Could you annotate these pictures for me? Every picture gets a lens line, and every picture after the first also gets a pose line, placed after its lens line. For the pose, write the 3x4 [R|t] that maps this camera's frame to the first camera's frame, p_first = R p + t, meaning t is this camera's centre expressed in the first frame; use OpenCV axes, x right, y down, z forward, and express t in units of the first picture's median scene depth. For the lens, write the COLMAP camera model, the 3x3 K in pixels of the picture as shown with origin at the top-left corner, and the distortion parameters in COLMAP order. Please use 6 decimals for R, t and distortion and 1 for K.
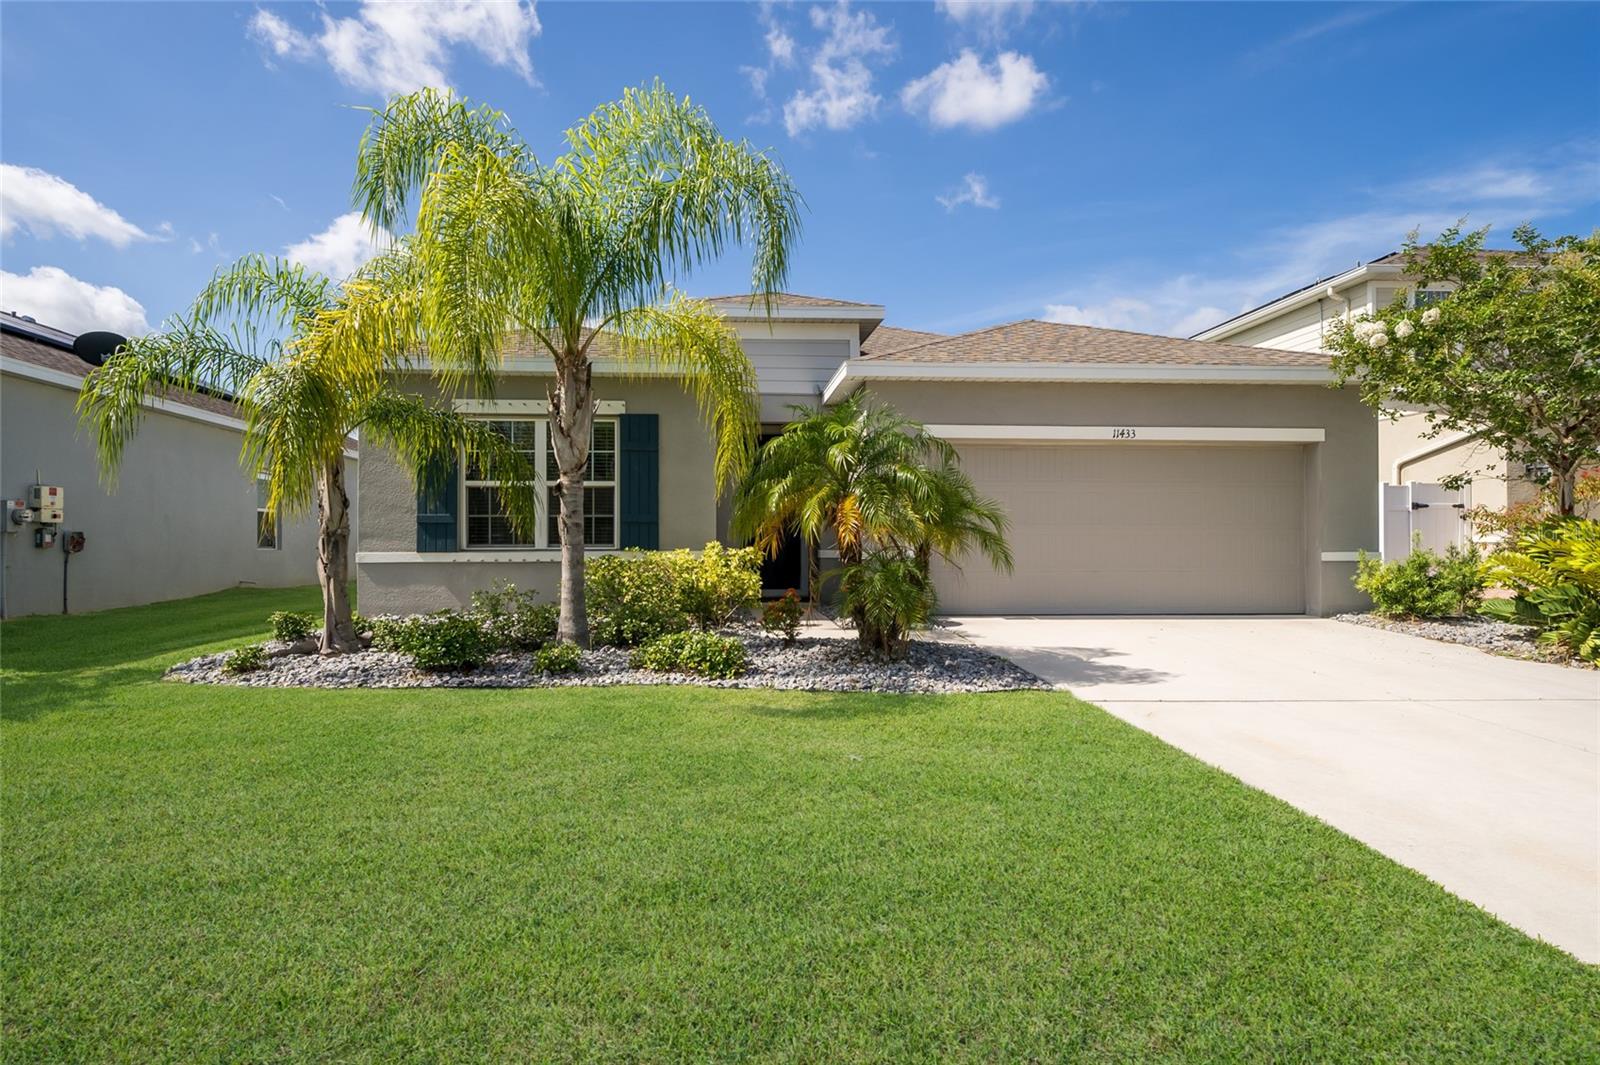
lens RADIAL K [[889.1, 0, 800.0], [0, 889.1, 532.5], [0, 0, 1]] dist [0.021964, -0.000241]
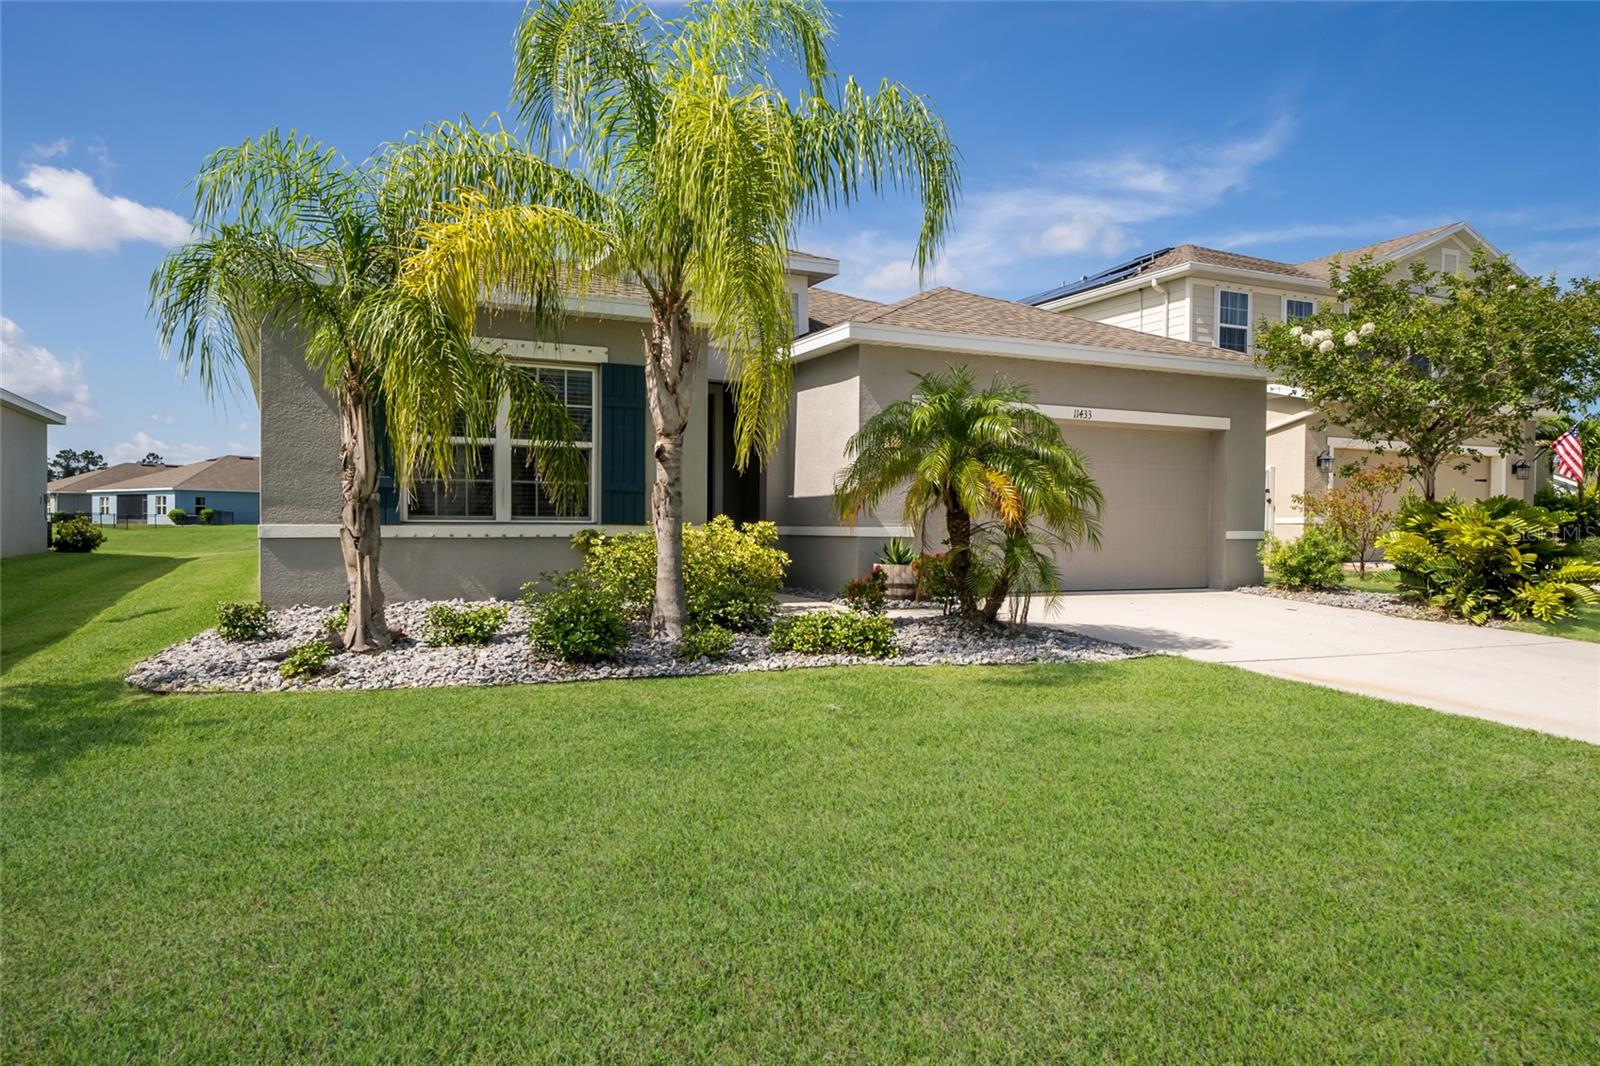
lens RADIAL K [[1056.0, 0, 846.8], [0, 1056.0, 536.0], [0, 0, 1]] dist [0.018436, -0.000133]
pose [[0.924244, 0.003587, 0.381785, -0.374995], [-0.013486, 0.999639, 0.023256, 0.004658], [-0.381564, -0.026643, 0.923958, -0.021563]]
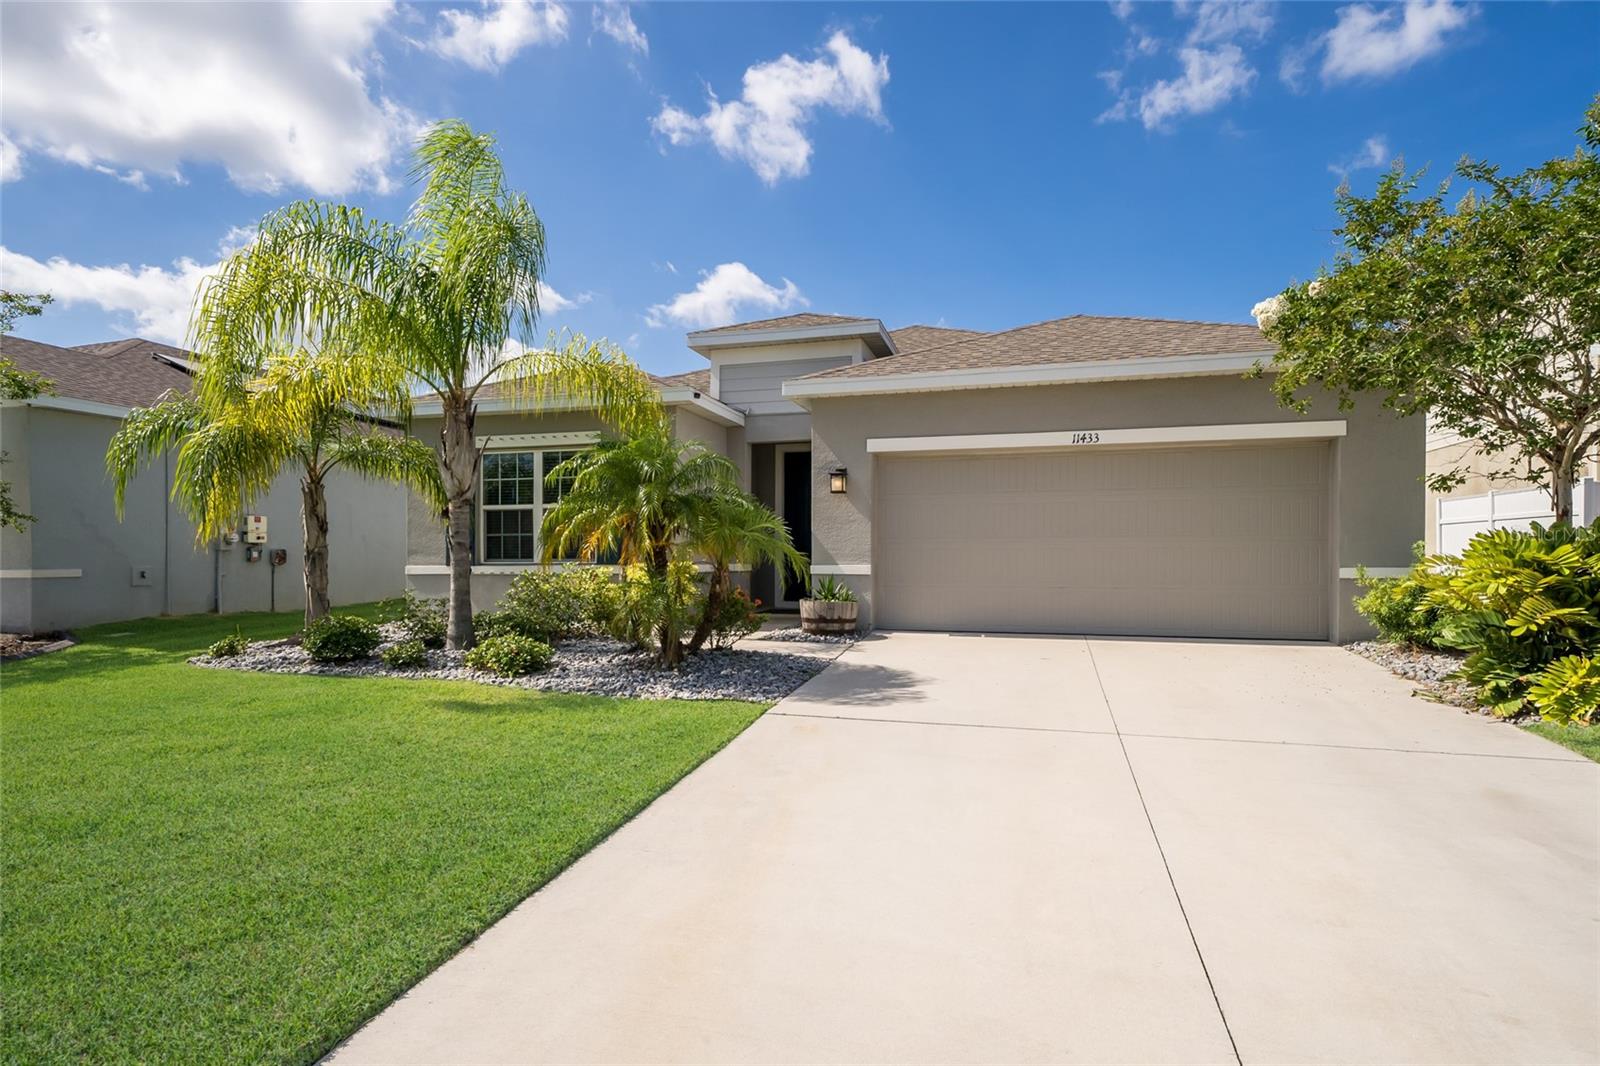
lens RADIAL K [[878.4, 0, 820.2], [0, 878.4, 510.3], [0, 0, 1]] dist [0.018005, -0.000090]
pose [[0.939191, -0.019478, -0.342842, 0.444905], [0.006718, 0.999241, -0.038366, -0.003484], [0.343329, 0.033730, 0.938609, 0.057740]]
